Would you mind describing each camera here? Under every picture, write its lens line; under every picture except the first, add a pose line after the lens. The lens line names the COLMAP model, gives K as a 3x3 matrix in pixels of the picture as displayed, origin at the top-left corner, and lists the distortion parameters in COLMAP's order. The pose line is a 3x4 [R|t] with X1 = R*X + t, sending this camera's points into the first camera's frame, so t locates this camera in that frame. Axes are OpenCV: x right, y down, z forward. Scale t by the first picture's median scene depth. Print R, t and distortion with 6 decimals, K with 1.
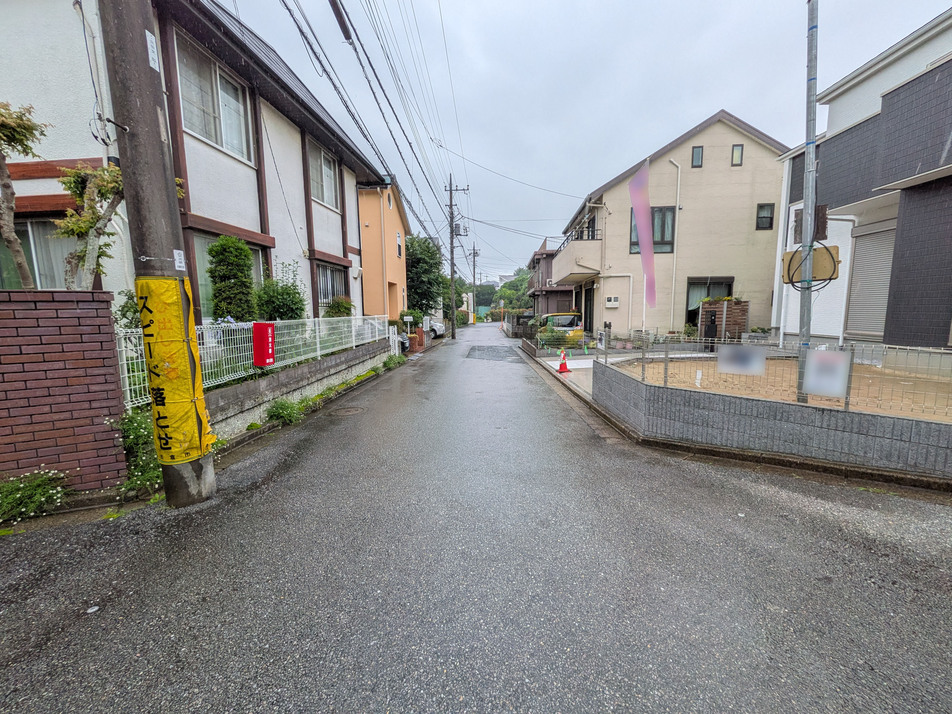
lens RADIAL K [[378.5, 0, 477.3], [0, 378.5, 357.4], [0, 0, 1]] dist [-0.001822, 0.000030]
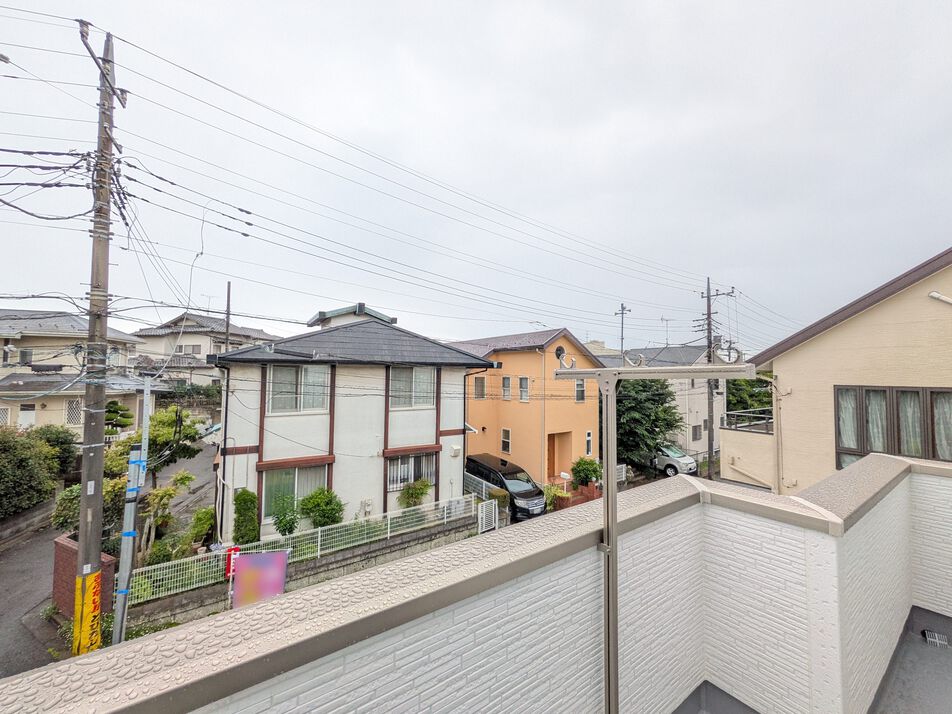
lens RADIAL K [[378.5, 0, 475.9], [0, 378.5, 355.1], [0, 0, 1]] dist [-0.001822, 0.000030]
pose [[0.606296, -0.014397, -0.795109, 0.538791], [-0.117125, 0.987316, -0.107189, -0.334969], [0.786567, 0.158116, 0.596919, 0.268005]]
